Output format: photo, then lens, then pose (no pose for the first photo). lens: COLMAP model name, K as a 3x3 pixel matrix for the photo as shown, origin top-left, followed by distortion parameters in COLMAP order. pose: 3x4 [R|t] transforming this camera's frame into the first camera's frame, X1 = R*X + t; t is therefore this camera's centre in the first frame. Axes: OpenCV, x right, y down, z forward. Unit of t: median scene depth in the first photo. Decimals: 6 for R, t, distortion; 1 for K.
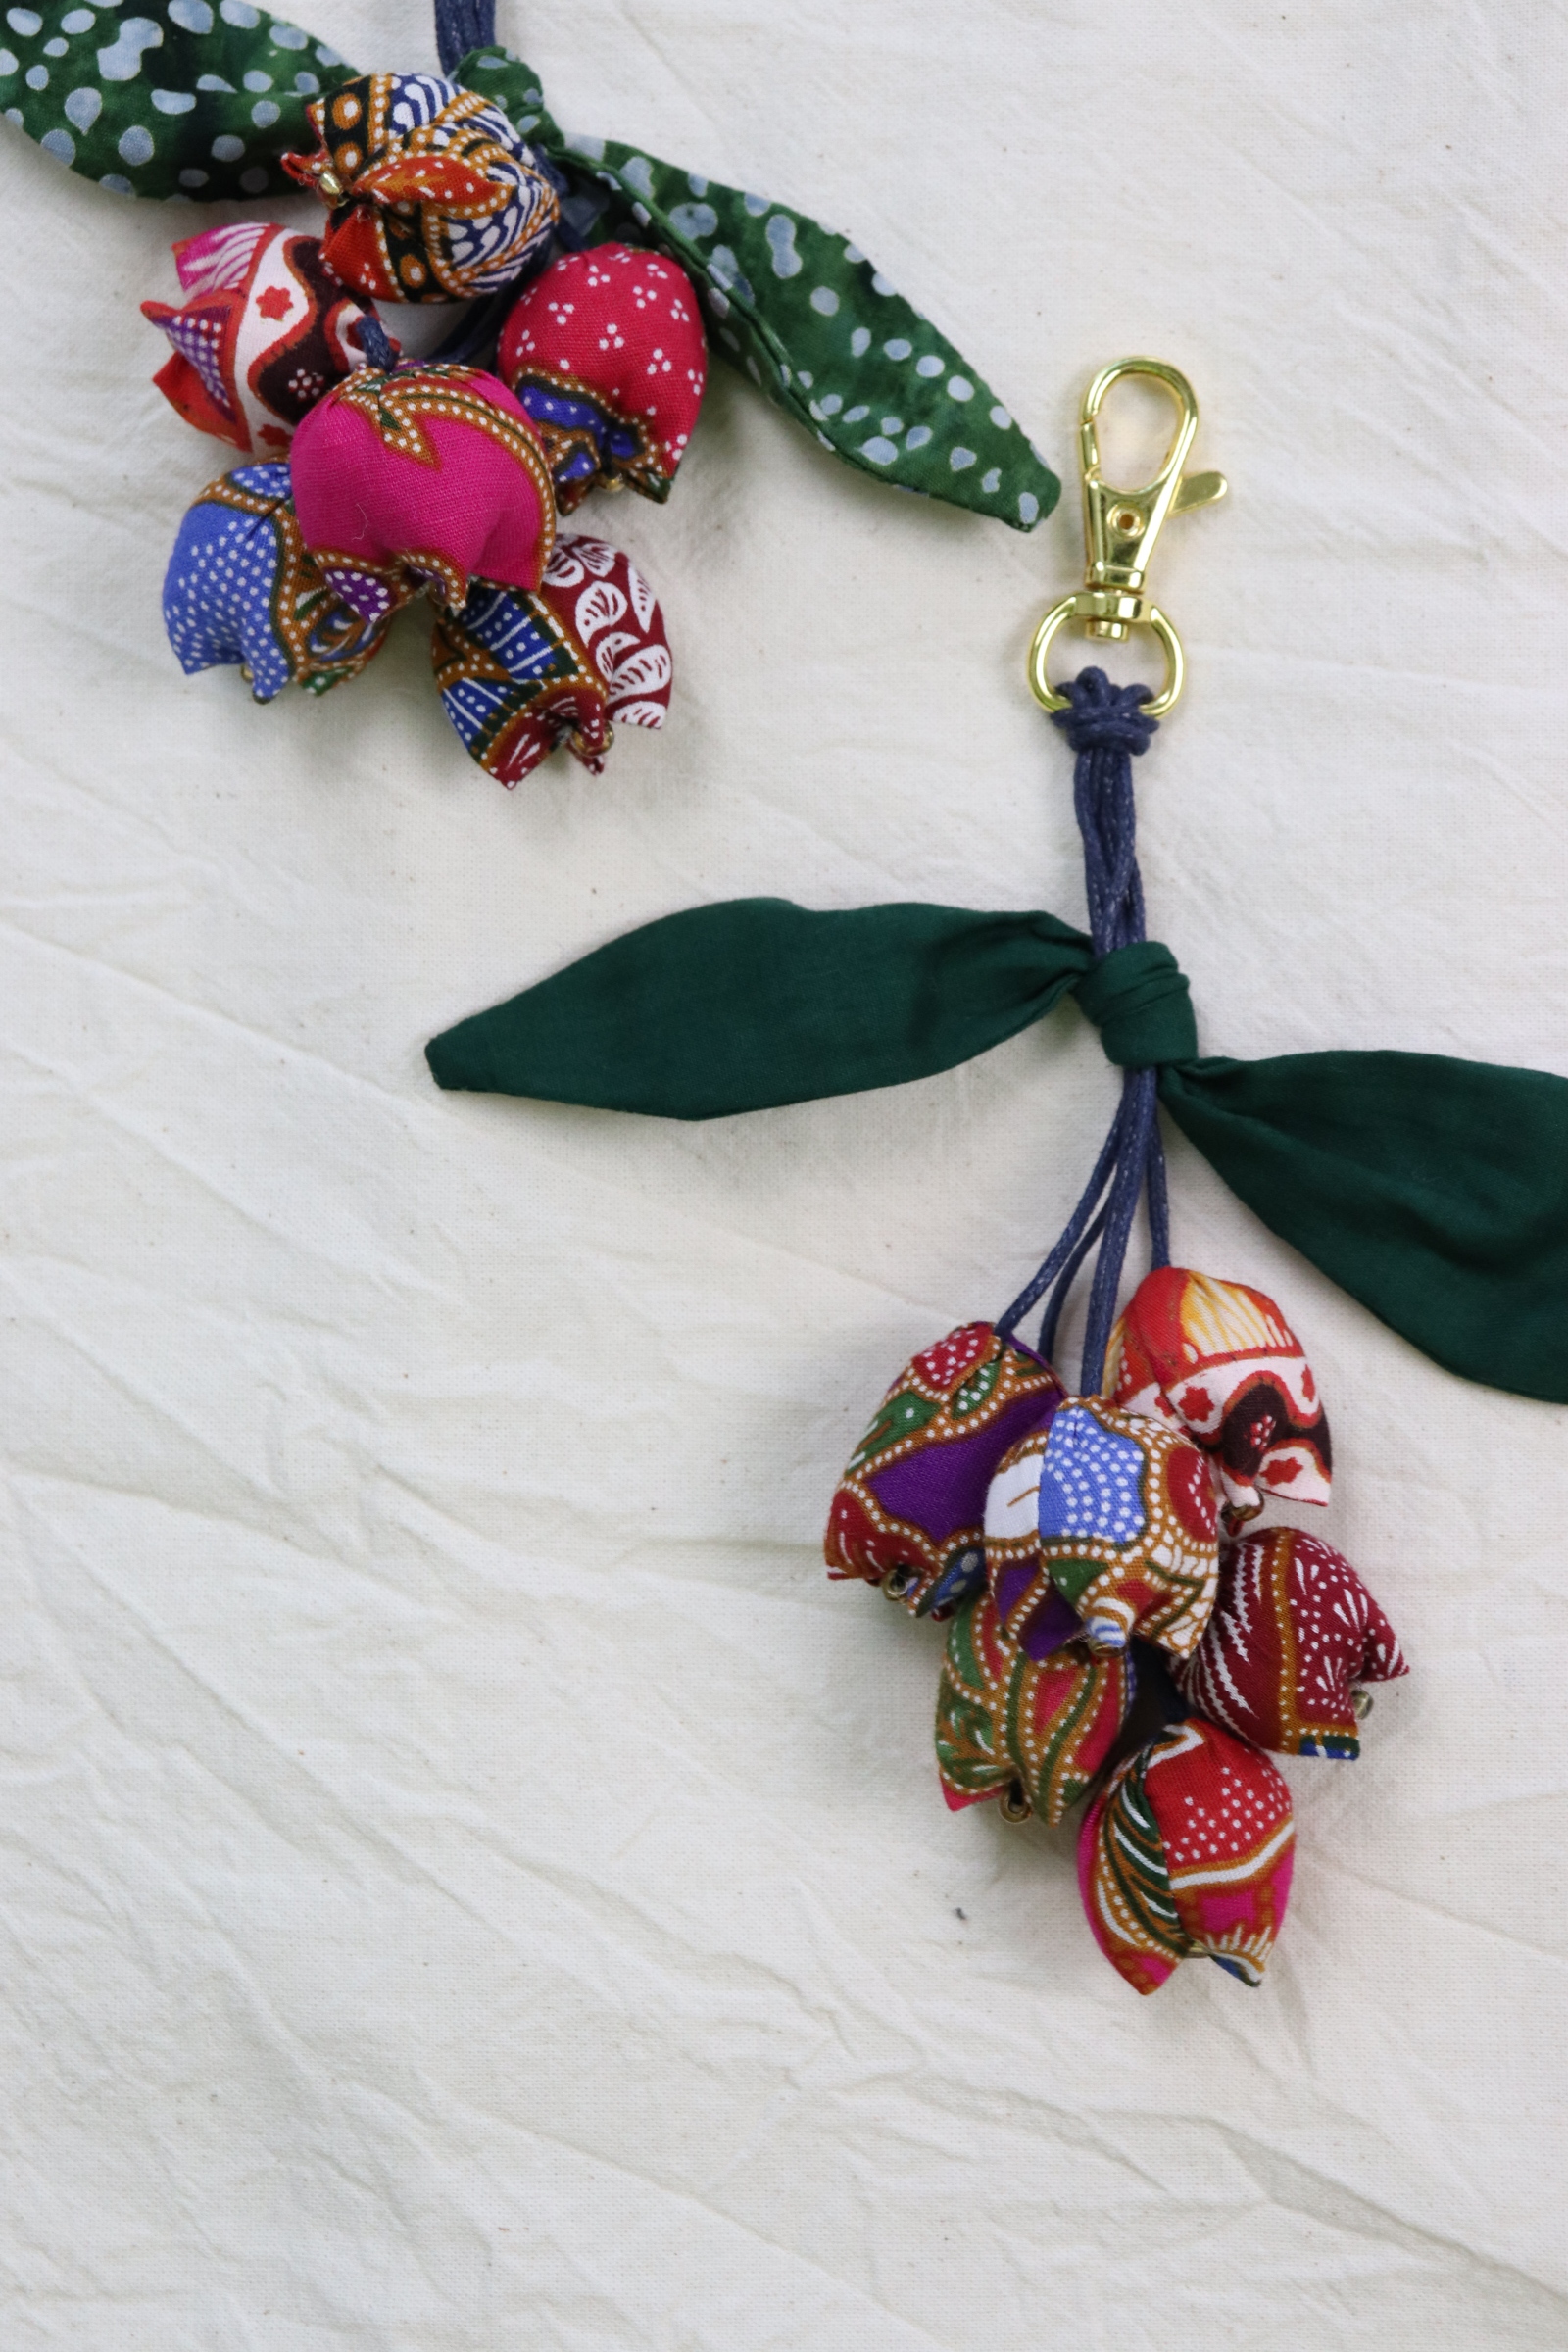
lens RADIAL K [[5266.0, 0, 768.7], [0, 5266.0, 1167.4], [0, 0, 1]] dist [0.195218, 0.000000]
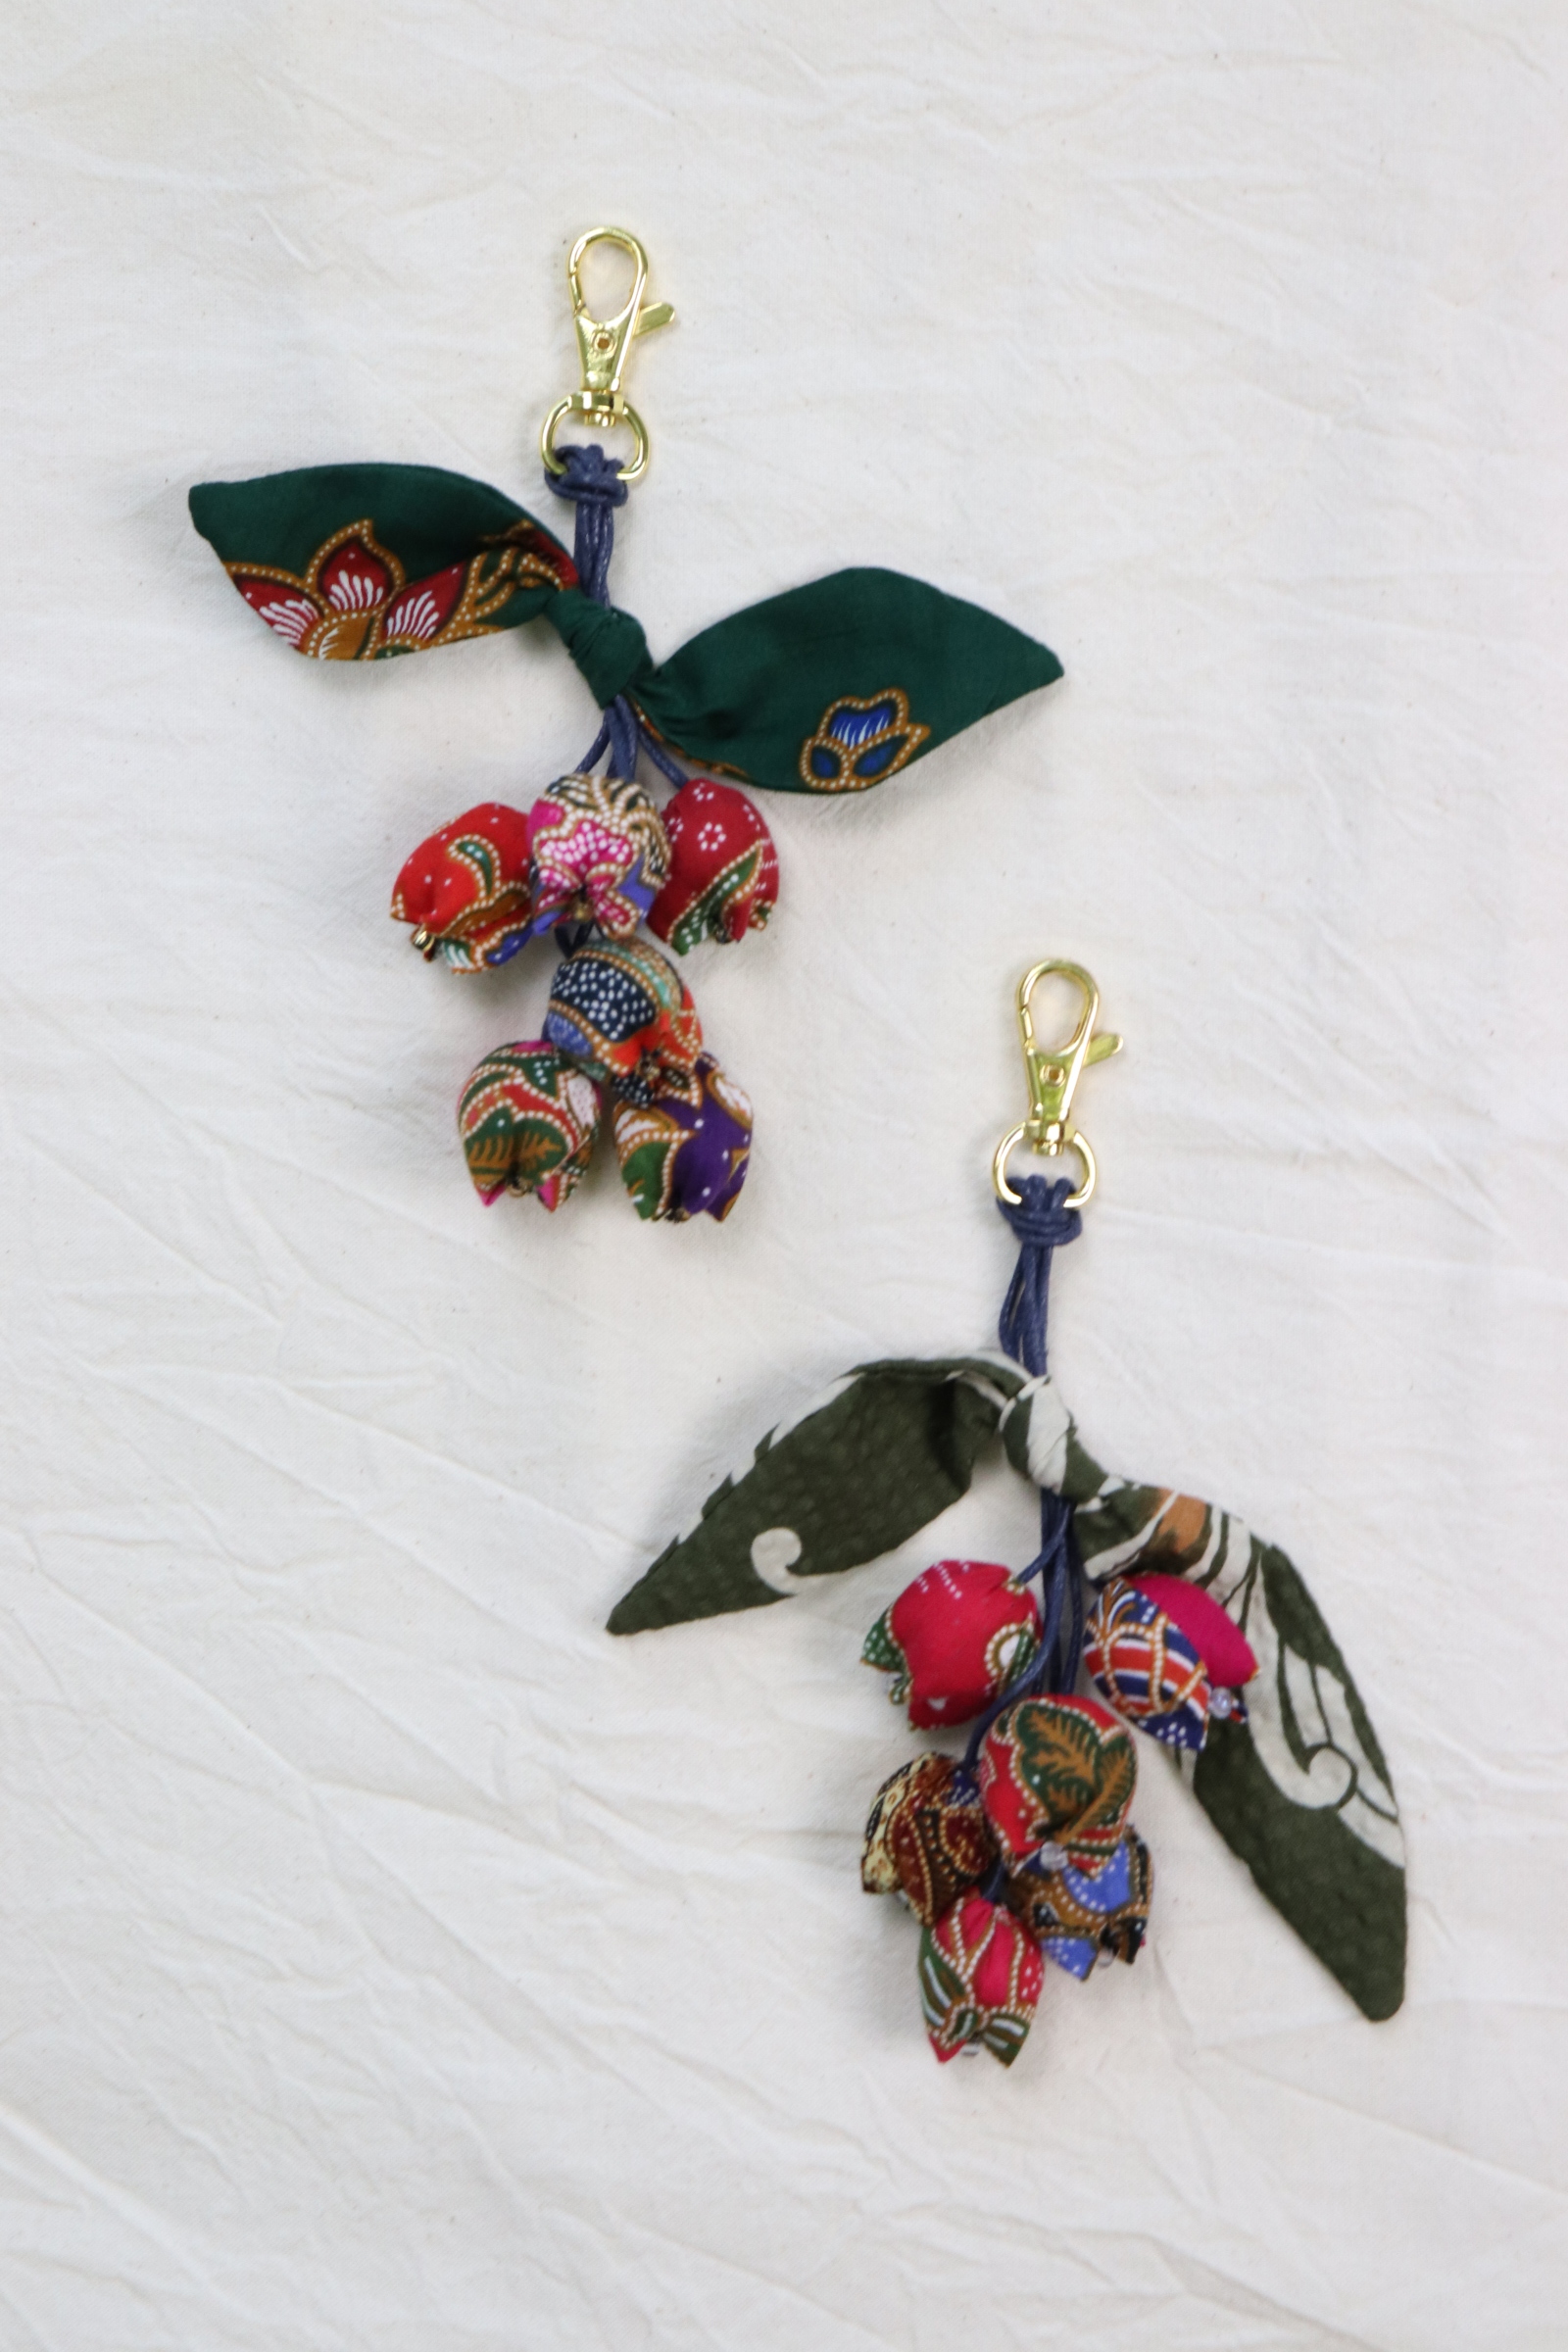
lens RADIAL K [[5620.2, 0, 685.6], [0, 5620.2, 1176.6], [0, 0, 1]] dist [0.290899, 0.000000]
pose [[0.999454, 0.001015, 0.033017, -0.093489], [-0.001847, 0.999682, 0.025152, -0.147707], [-0.032981, -0.025200, 0.999138, -0.540062]]
